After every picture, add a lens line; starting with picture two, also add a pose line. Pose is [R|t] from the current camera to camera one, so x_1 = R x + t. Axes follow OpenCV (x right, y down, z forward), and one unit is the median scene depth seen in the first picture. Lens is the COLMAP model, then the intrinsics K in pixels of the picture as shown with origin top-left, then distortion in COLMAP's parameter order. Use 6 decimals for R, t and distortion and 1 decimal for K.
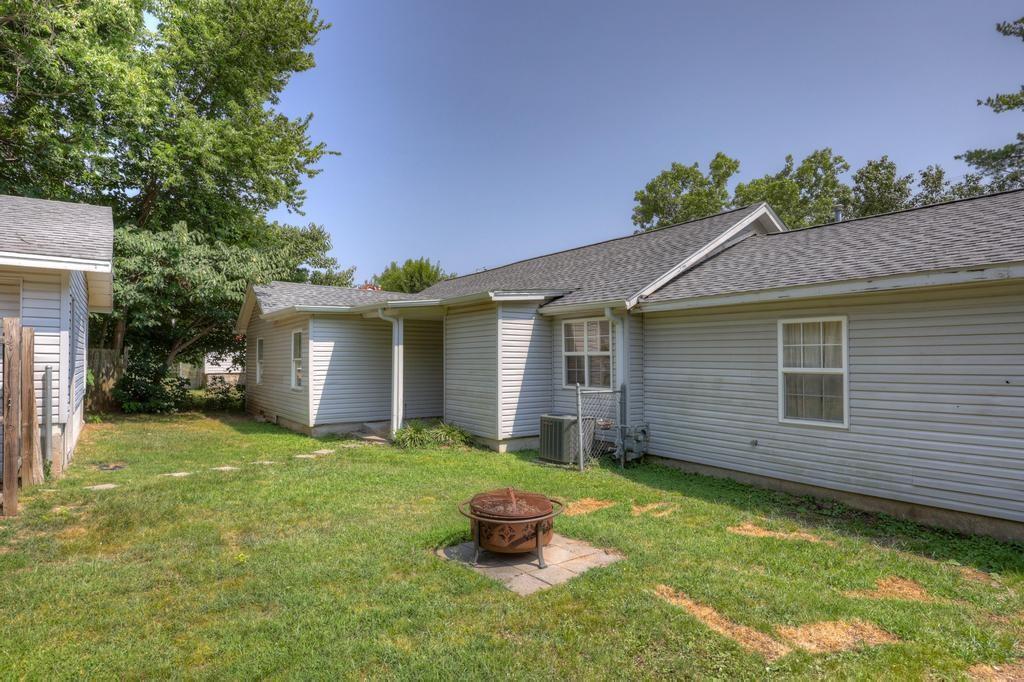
lens RADIAL K [[583.3, 0, 512.3], [0, 583.3, 360.0], [0, 0, 1]] dist [-0.004241, -0.002986]
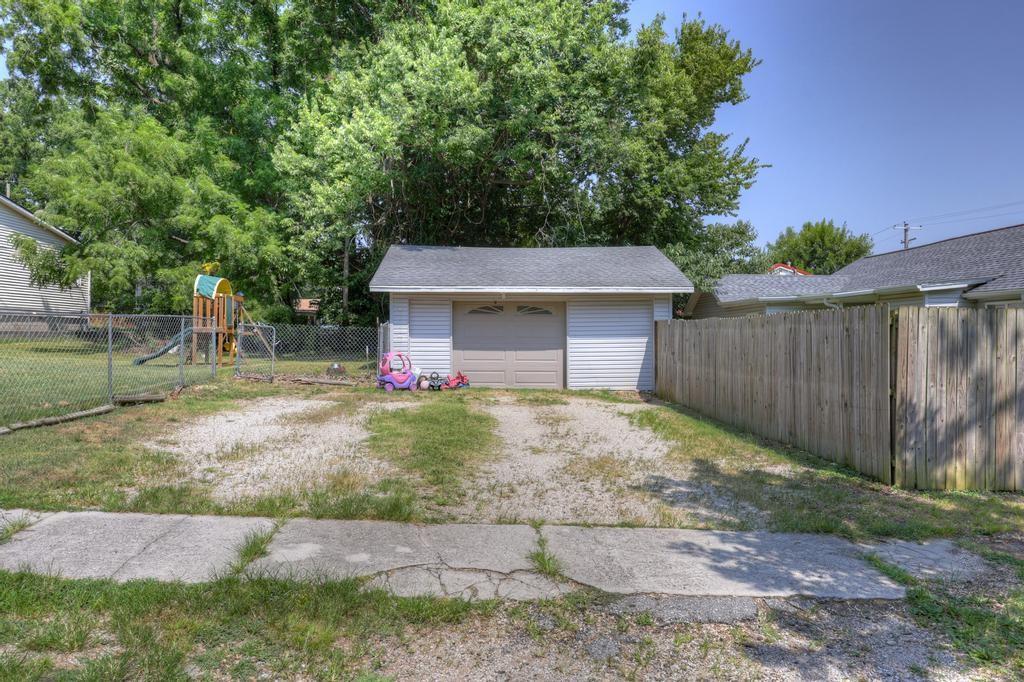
lens RADIAL K [[648.2, 0, 512.0], [0, 648.2, 341.0], [0, 0, 1]] dist [-0.003028, -0.001681]
pose [[0.830774, -0.001532, -0.556608, 0.008397], [0.007998, 0.999926, 0.009186, -0.003527], [0.556552, -0.012084, 0.830725, -0.434952]]
